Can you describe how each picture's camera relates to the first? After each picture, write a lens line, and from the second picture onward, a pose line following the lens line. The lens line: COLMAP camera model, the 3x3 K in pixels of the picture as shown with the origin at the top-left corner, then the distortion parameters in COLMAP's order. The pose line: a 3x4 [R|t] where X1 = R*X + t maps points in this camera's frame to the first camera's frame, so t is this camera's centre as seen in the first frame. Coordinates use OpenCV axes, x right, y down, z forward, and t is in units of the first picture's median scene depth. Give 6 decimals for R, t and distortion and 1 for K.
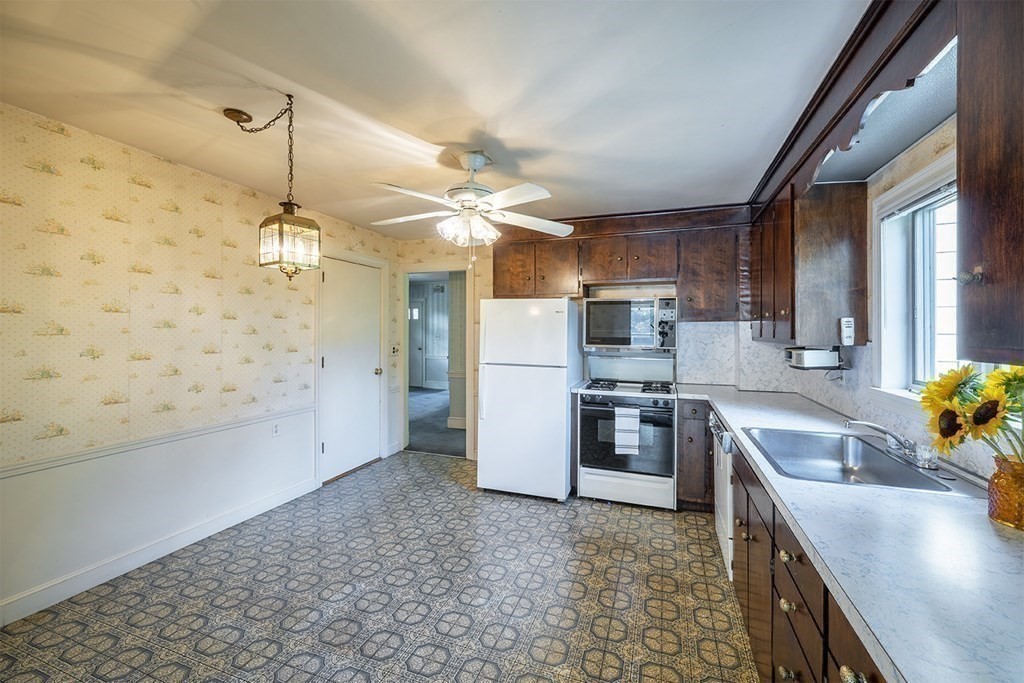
lens RADIAL K [[425.4, 0, 536.5], [0, 425.4, 327.2], [0, 0, 1]] dist [-0.000064, -0.000005]
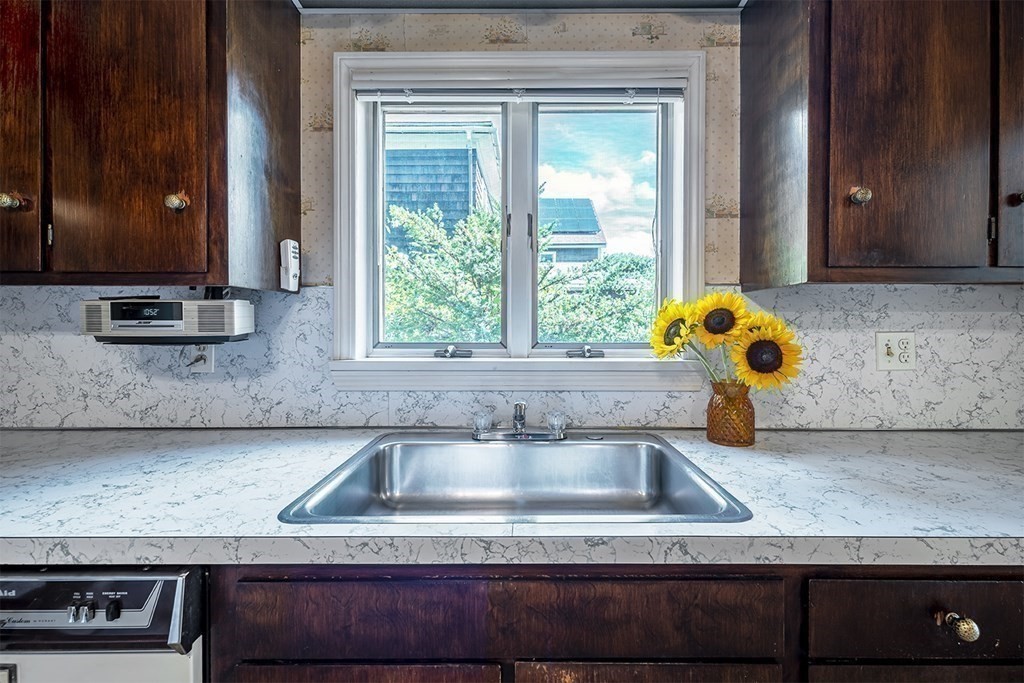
lens RADIAL K [[425.4, 0, 536.5], [0, 425.4, 327.2], [0, 0, 1]] dist [-0.000064, -0.000005]
pose [[-0.289942, -0.008914, 0.957003, 0.297289], [-0.009810, 0.999932, 0.006341, 0.200081], [-0.956994, -0.007550, -0.290009, 2.102463]]
